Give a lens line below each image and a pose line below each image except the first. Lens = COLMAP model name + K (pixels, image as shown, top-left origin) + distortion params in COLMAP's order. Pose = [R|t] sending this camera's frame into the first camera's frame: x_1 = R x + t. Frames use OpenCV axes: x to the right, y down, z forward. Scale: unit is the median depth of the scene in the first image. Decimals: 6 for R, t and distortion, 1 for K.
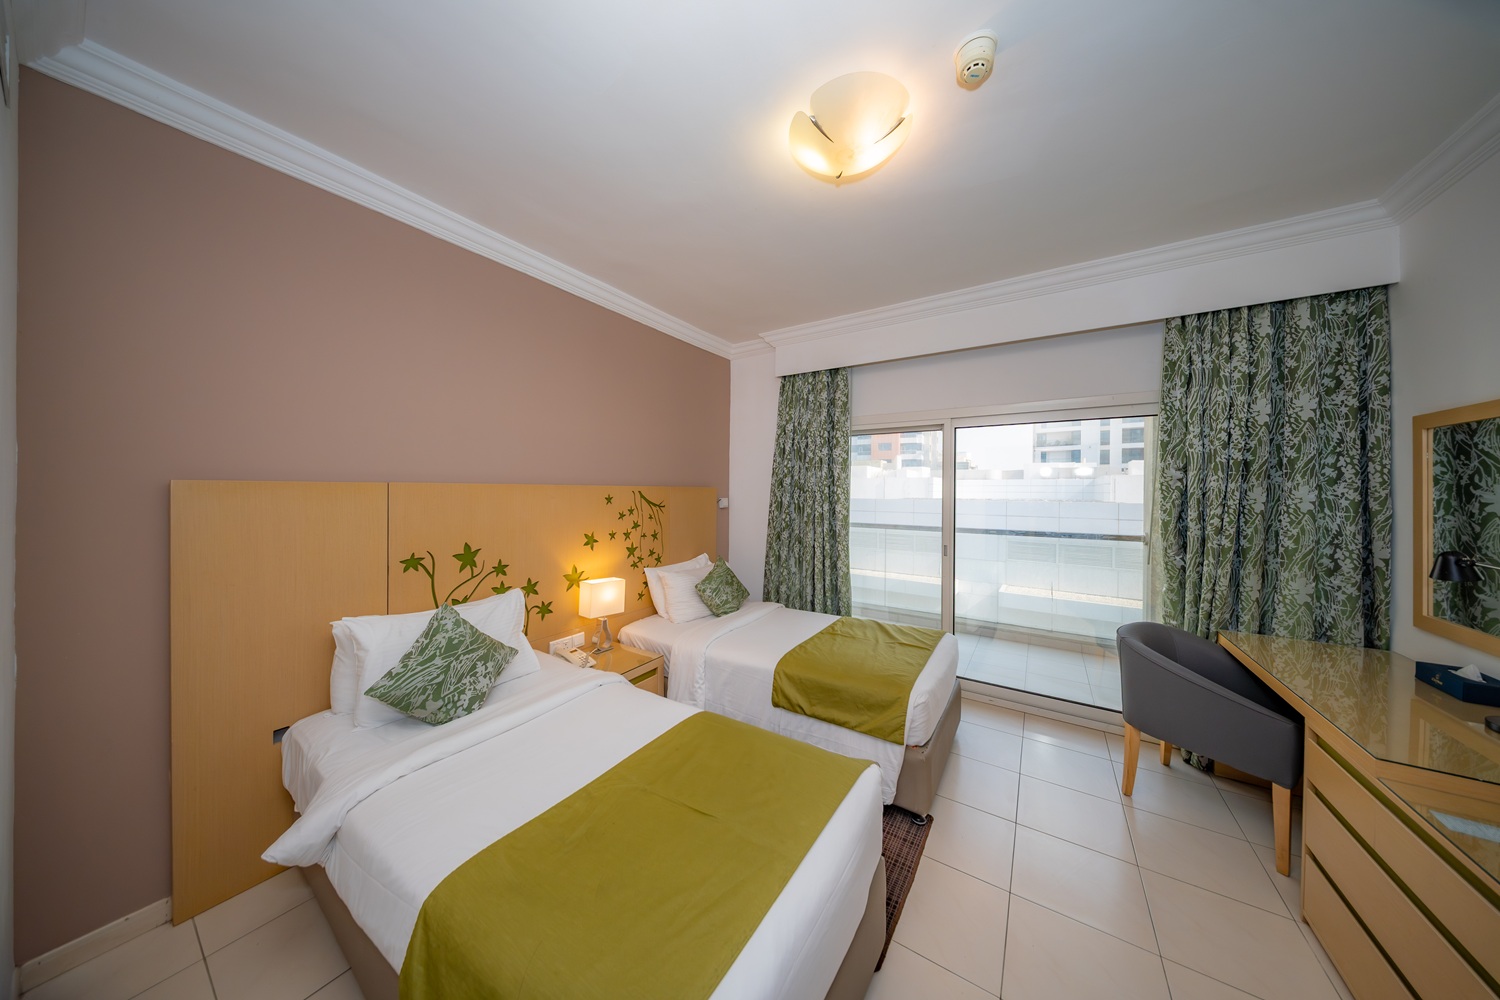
lens RADIAL K [[443.7, 0, 759.0], [0, 443.7, 496.6], [0, 0, 1]] dist [0.000314, 0.000006]
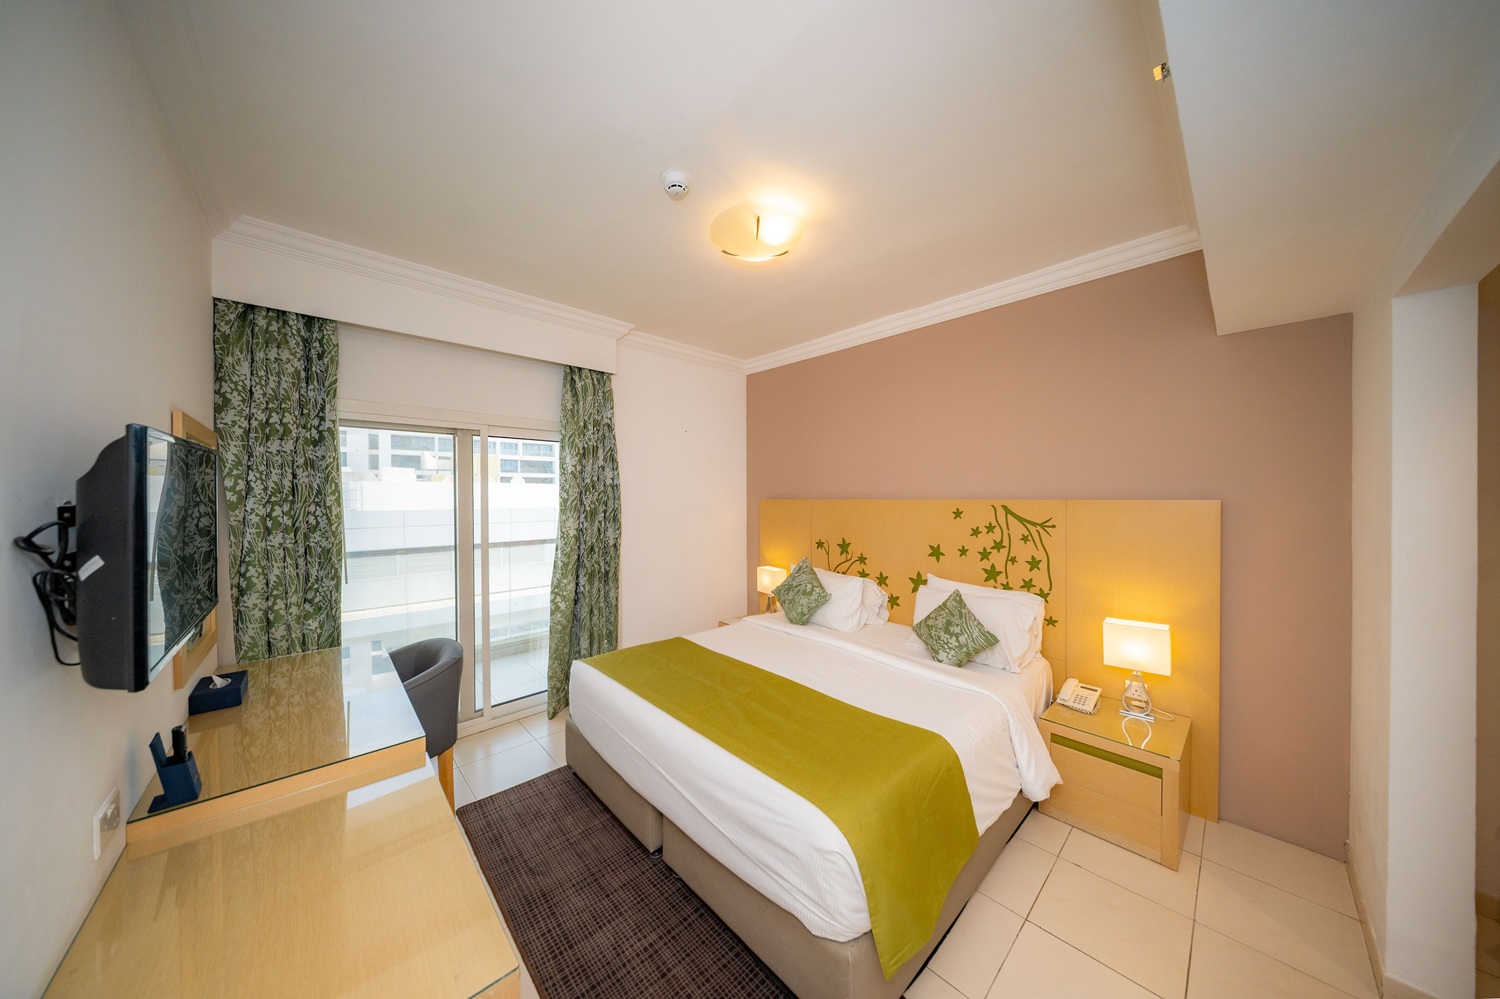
lens RADIAL K [[443.7, 0, 759.0], [0, 443.7, 496.1], [0, 0, 1]] dist [0.000314, 0.000006]
pose [[-0.221389, -0.014725, -0.975074, 0.698394], [-0.014676, 0.999823, -0.011767, -0.014166], [0.975075, 0.011706, -0.221566, 0.792211]]
